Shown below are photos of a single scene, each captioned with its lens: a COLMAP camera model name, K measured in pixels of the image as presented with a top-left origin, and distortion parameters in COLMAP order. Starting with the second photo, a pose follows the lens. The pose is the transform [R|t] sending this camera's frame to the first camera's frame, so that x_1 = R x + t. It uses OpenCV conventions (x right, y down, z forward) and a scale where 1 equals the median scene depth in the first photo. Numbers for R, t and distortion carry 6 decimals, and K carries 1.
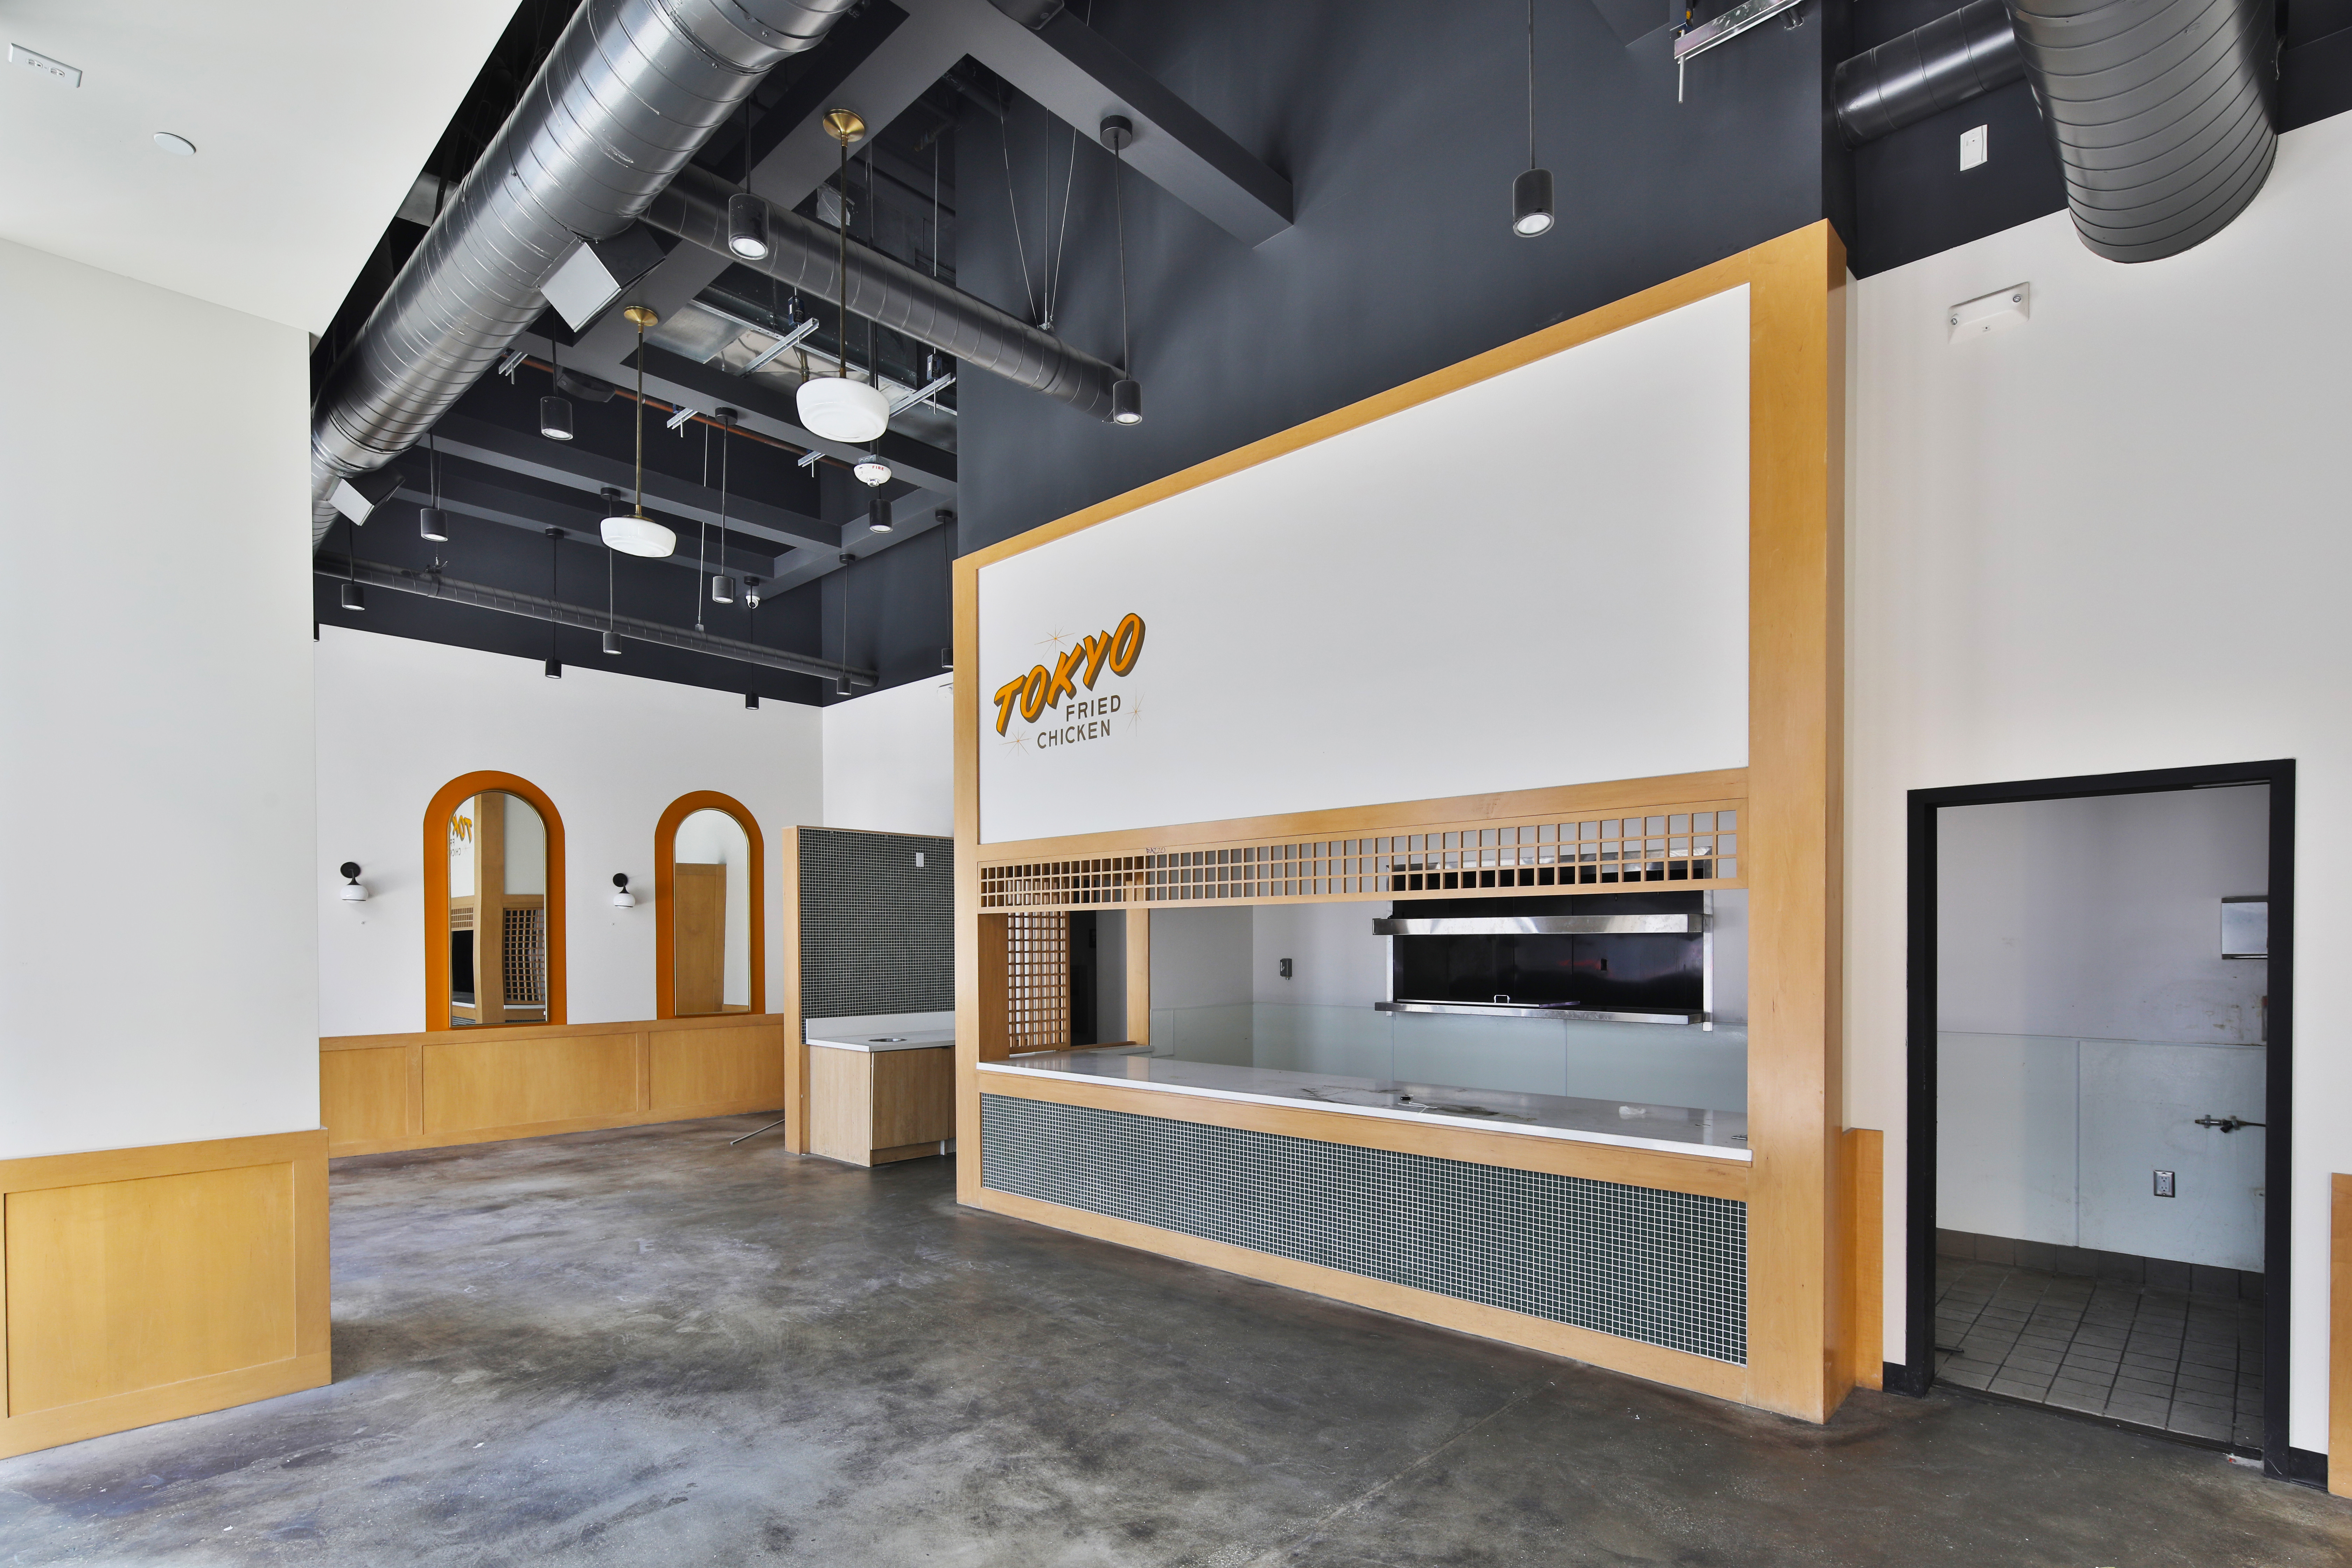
lens RADIAL K [[1111.0, 0, 1225.0], [0, 1111.0, 930.5], [0, 0, 1]] dist [-0.003474, -0.000709]
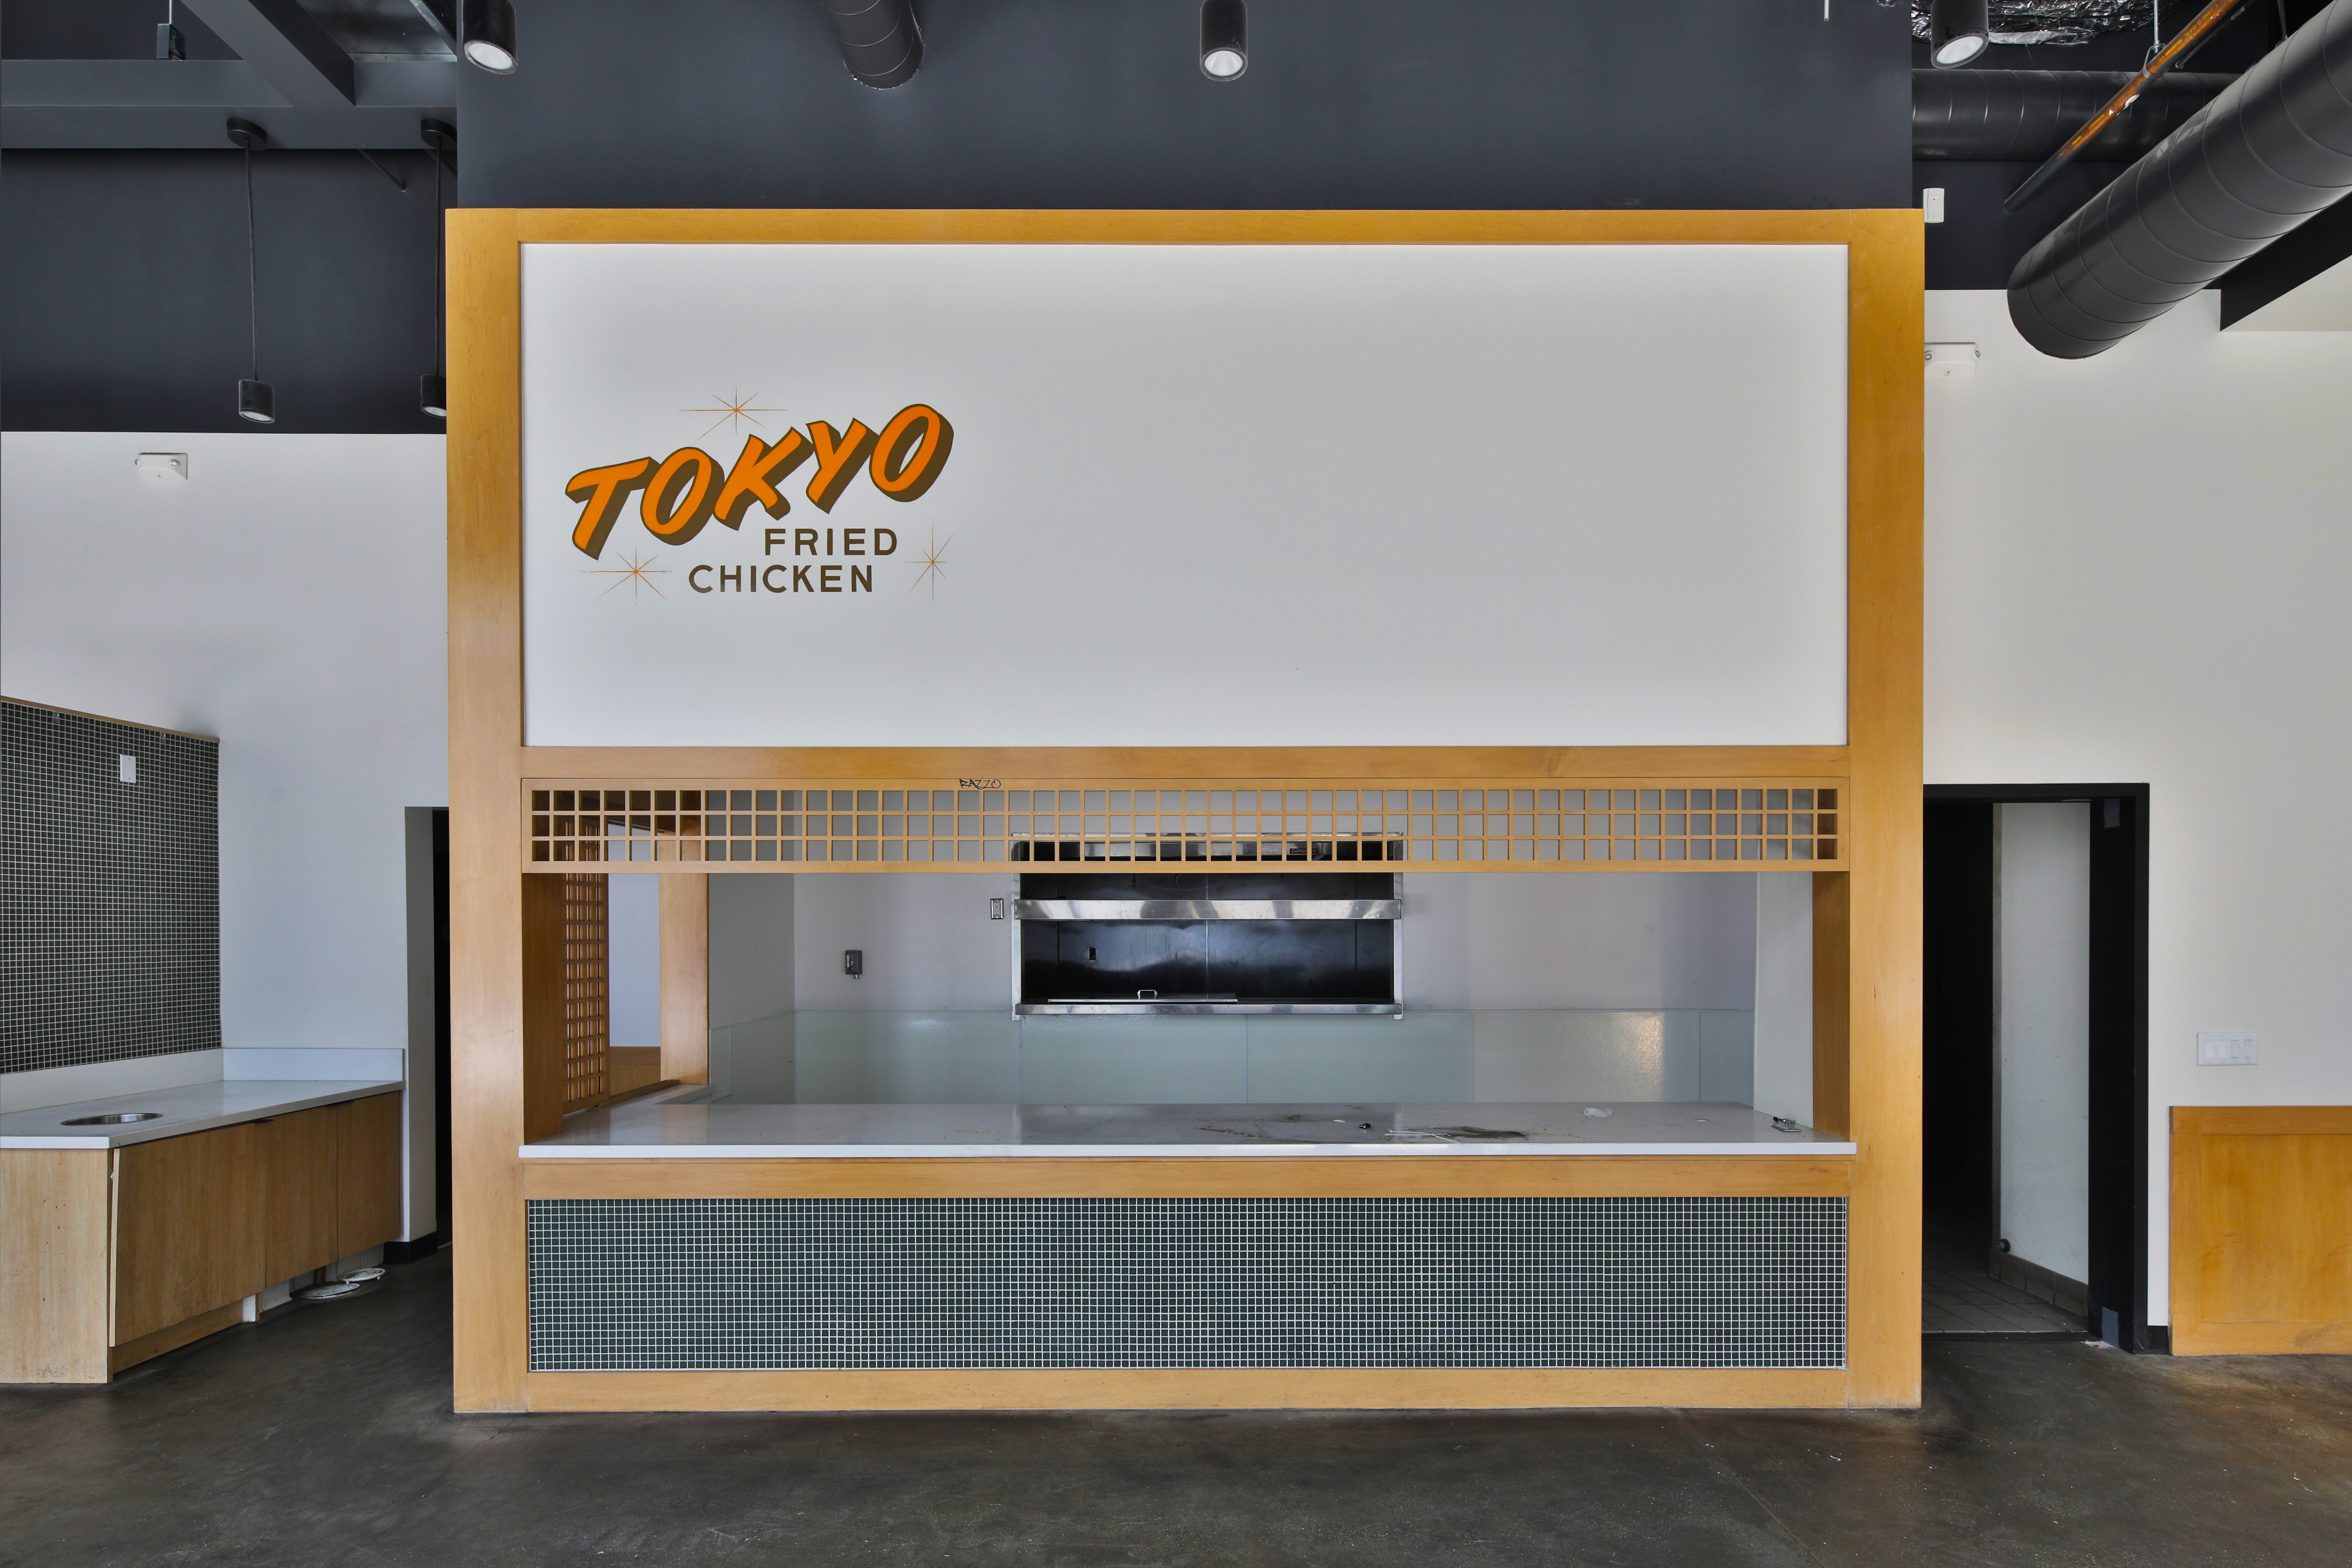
lens RADIAL K [[1220.4, 0, 1167.2], [0, 1220.4, 917.6], [0, 0, 1]] dist [0.001455, -0.000034]
pose [[0.747869, 0.008072, 0.663797, -0.402484], [-0.009262, 0.999956, -0.001724, 0.005362], [-0.663782, -0.004859, 0.747911, 0.355819]]
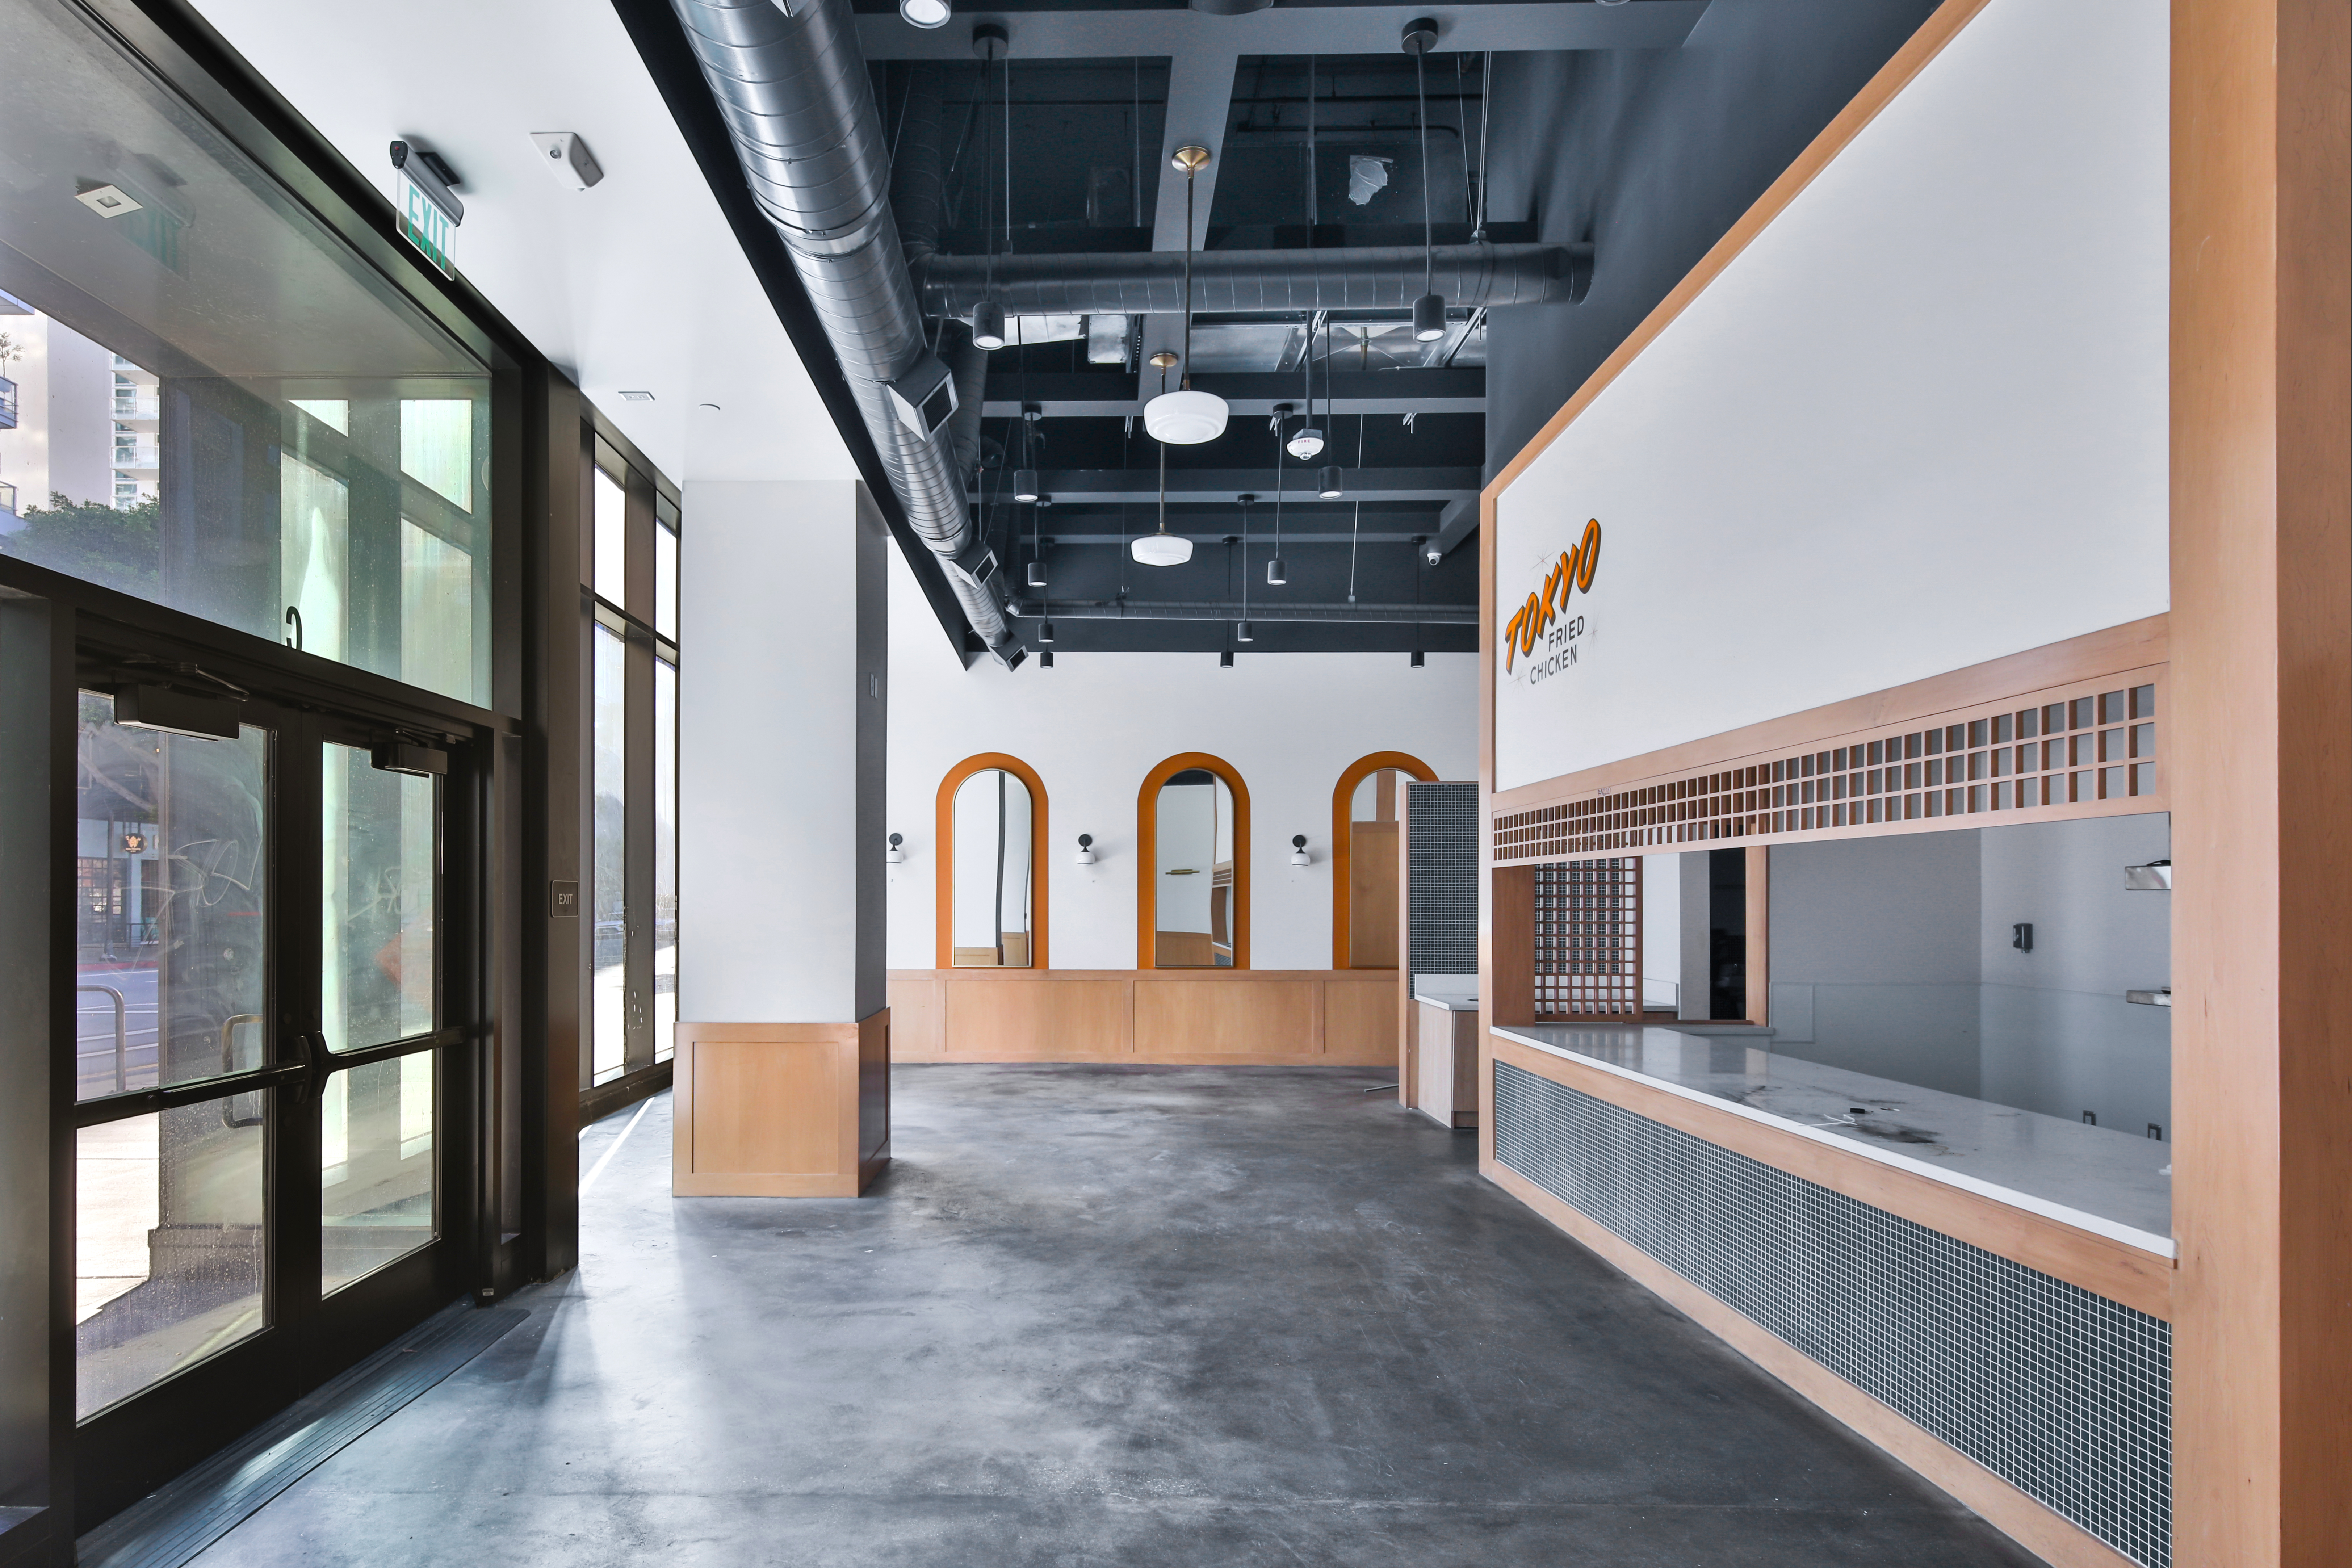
lens RADIAL K [[1220.4, 0, 1167.2], [0, 1220.4, 917.6], [0, 0, 1]] dist [0.001455, -0.000034]
pose [[0.711053, 0.014364, -0.702992, 0.323741], [0.003351, 0.999711, 0.023816, 0.001387], [0.703130, -0.019290, 0.710799, 0.078534]]
